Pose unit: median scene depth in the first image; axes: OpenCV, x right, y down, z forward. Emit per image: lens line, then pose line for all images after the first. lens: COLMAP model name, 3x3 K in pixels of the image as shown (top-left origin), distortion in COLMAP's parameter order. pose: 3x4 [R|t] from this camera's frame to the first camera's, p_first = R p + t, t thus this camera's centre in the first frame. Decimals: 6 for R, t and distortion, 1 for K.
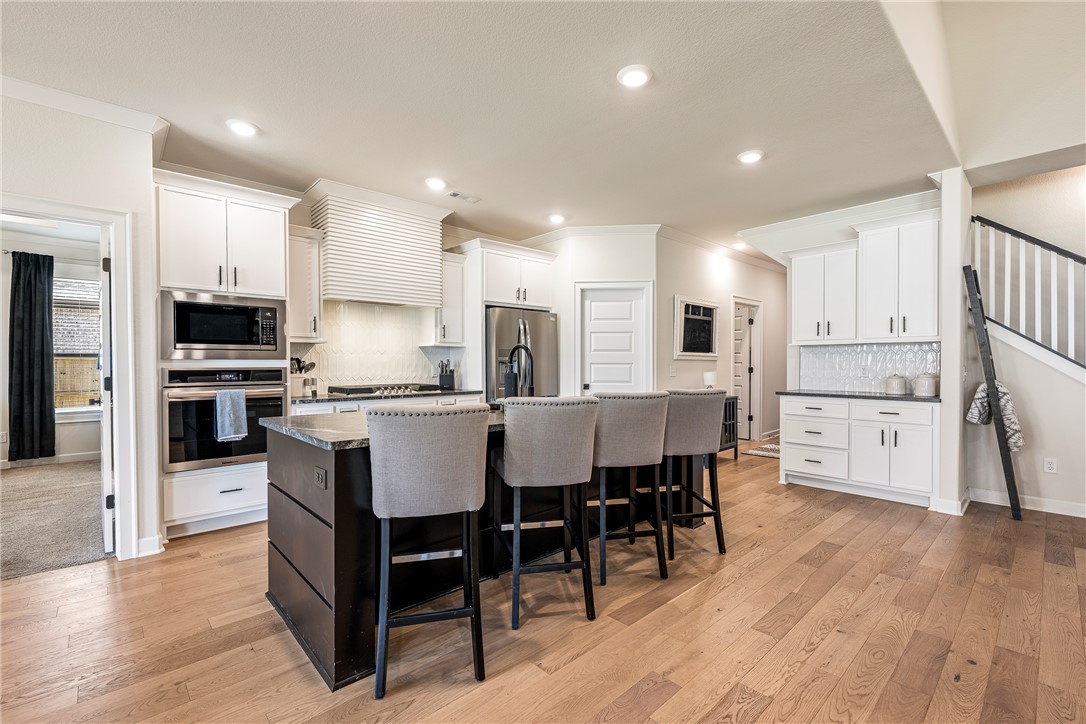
lens RADIAL K [[469.0, 0, 532.2], [0, 469.0, 368.4], [0, 0, 1]] dist [-0.004362, -0.000934]
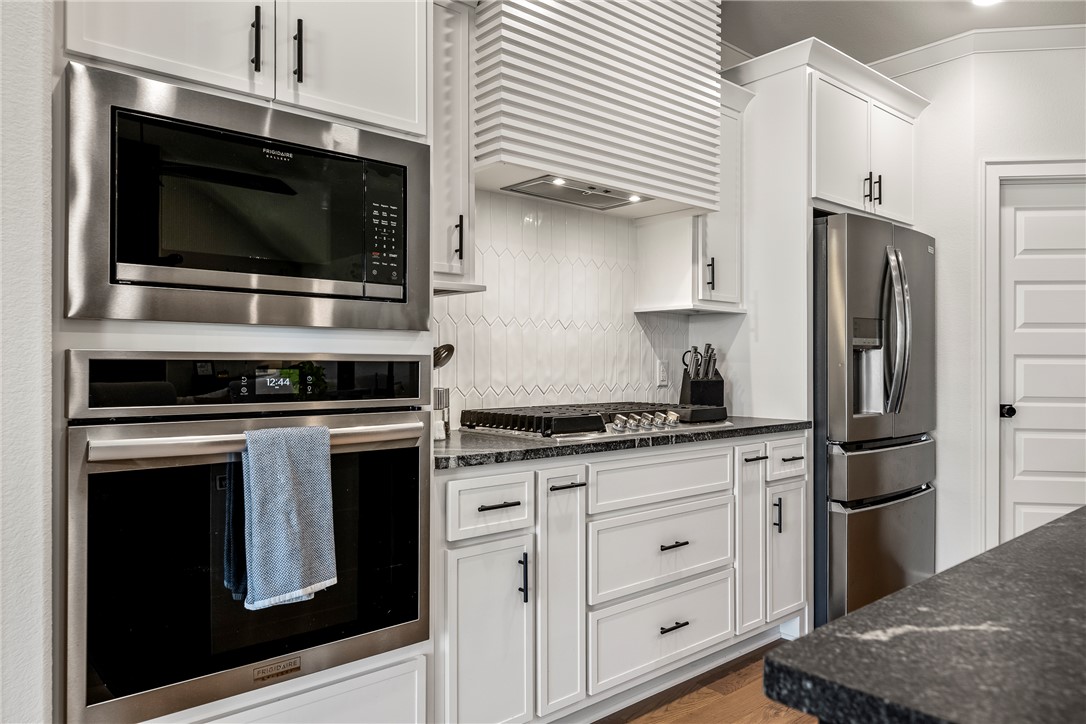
lens RADIAL K [[739.5, 0, 544.7], [0, 739.5, 357.9], [0, 0, 1]] dist [-0.006097, -0.001010]
pose [[0.999412, 0.004307, -0.034028, -0.366684], [-0.004944, 0.999814, -0.018645, 0.007365], [0.033941, 0.018802, 0.999247, 0.426570]]
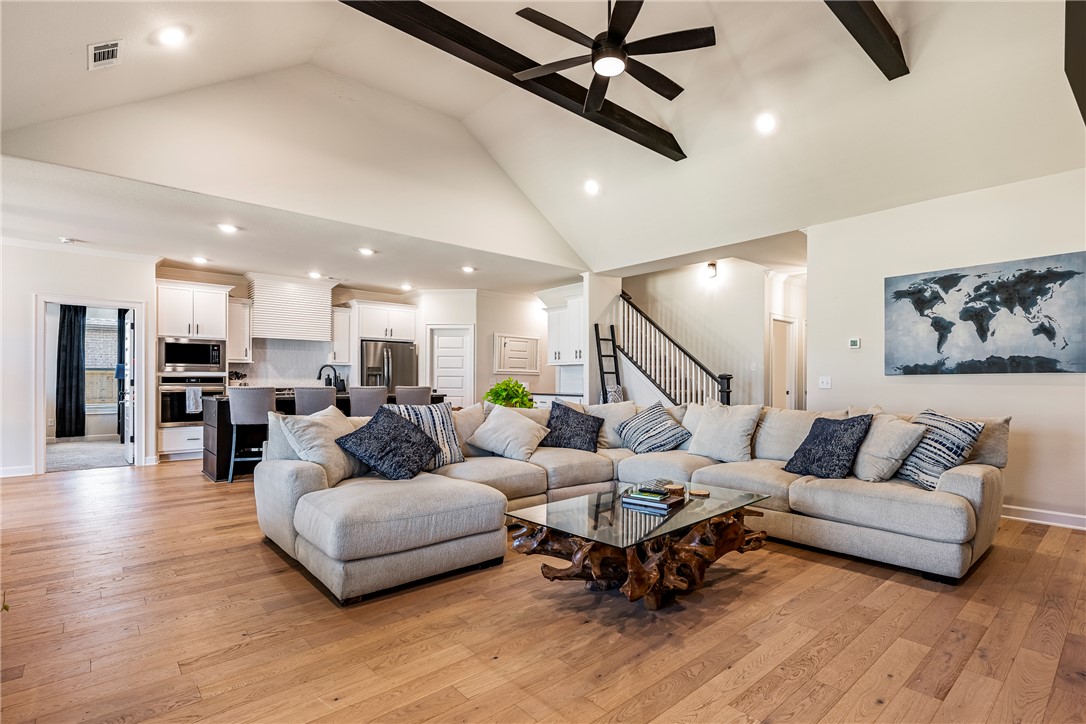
lens RADIAL K [[498.0, 0, 564.6], [0, 498.0, 378.8], [0, 0, 1]] dist [-0.002425, 0.000651]
pose [[0.999860, 0.005274, 0.015898, 0.685928], [-0.005034, 0.999873, -0.015098, 0.027254], [-0.015975, 0.015015, 0.999760, -0.869039]]
